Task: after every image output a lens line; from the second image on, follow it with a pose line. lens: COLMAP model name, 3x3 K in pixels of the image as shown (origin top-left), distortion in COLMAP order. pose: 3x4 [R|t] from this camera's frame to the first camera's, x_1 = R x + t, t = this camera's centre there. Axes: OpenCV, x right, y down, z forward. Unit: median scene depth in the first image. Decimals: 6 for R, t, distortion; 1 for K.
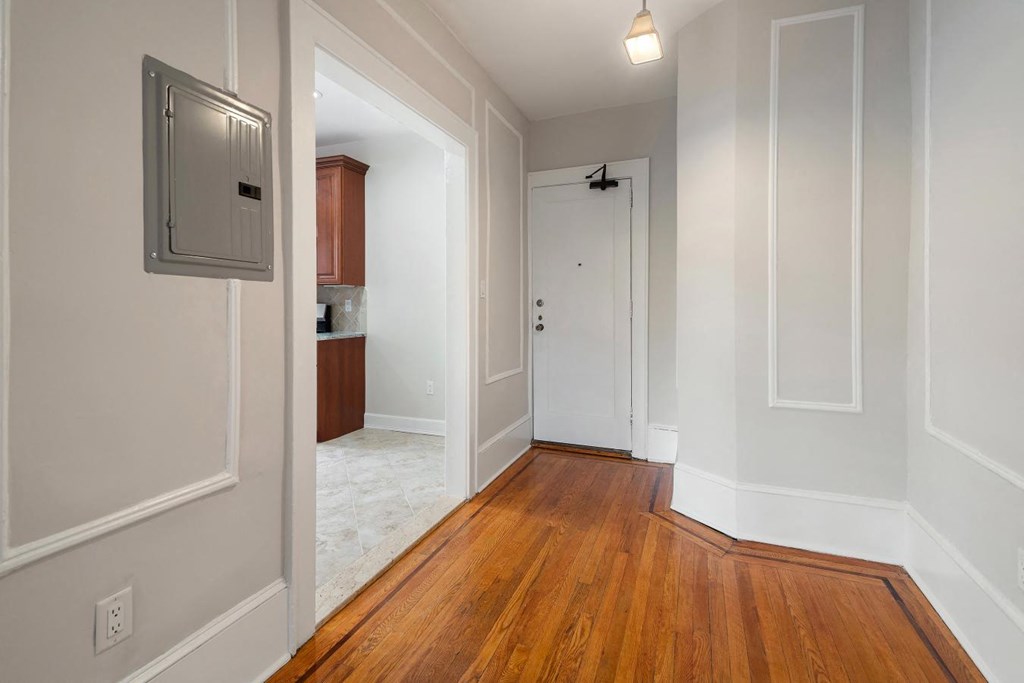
lens RADIAL K [[470.8, 0, 517.0], [0, 470.8, 314.1], [0, 0, 1]] dist [-0.001978, -0.000345]
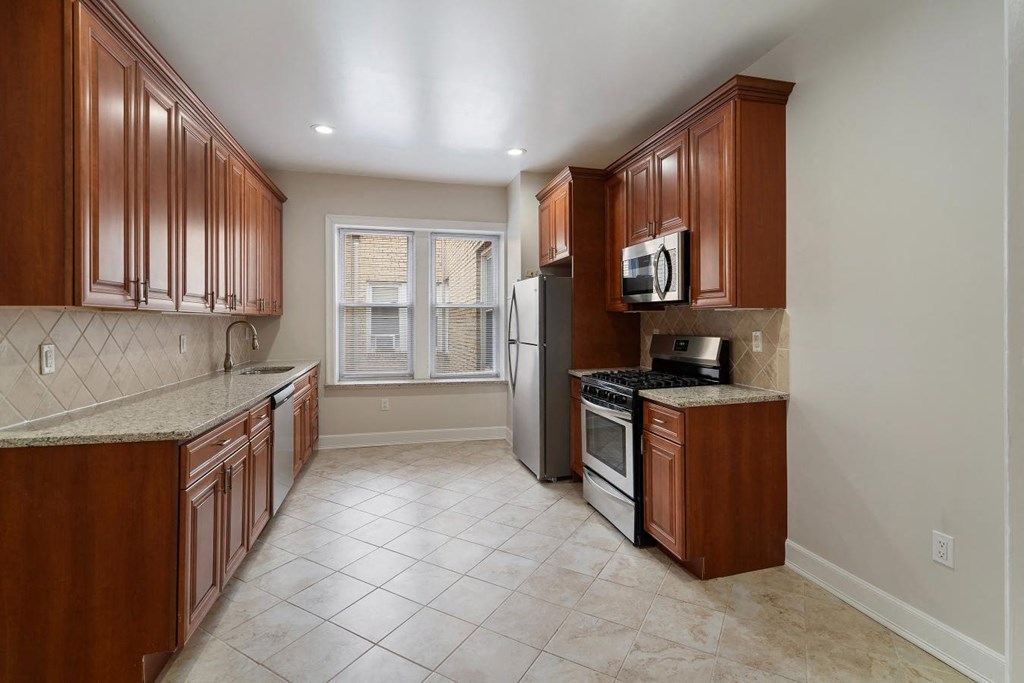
lens RADIAL K [[462.5, 0, 509.8], [0, 462.5, 329.1], [0, 0, 1]] dist [0.002249, 0.000398]
pose [[0.582750, 0.000369, -0.812651, -0.072955], [0.002580, 0.999994, 0.002304, -0.036544], [0.812647, -0.003440, 0.582746, 0.424981]]
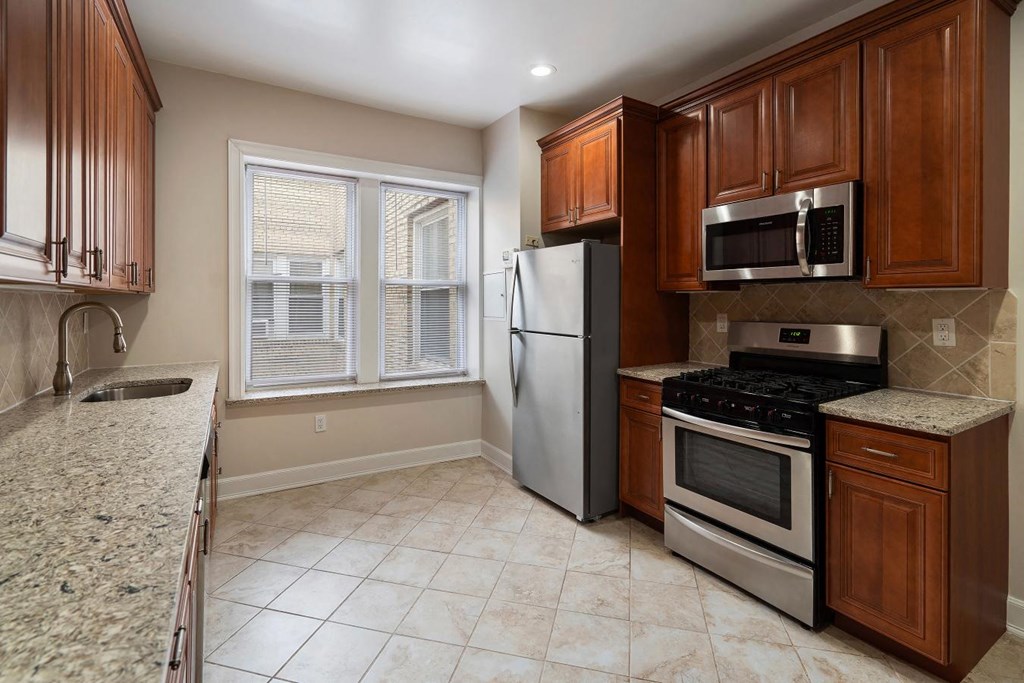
lens RADIAL K [[475.3, 0, 510.5], [0, 475.3, 309.4], [0, 0, 1]] dist [-0.000487, 0.000411]
pose [[0.784959, -0.002314, -0.619544, -0.407680], [0.003233, 0.999995, 0.000361, -0.041672], [0.619540, -0.002287, 0.784962, 0.405221]]
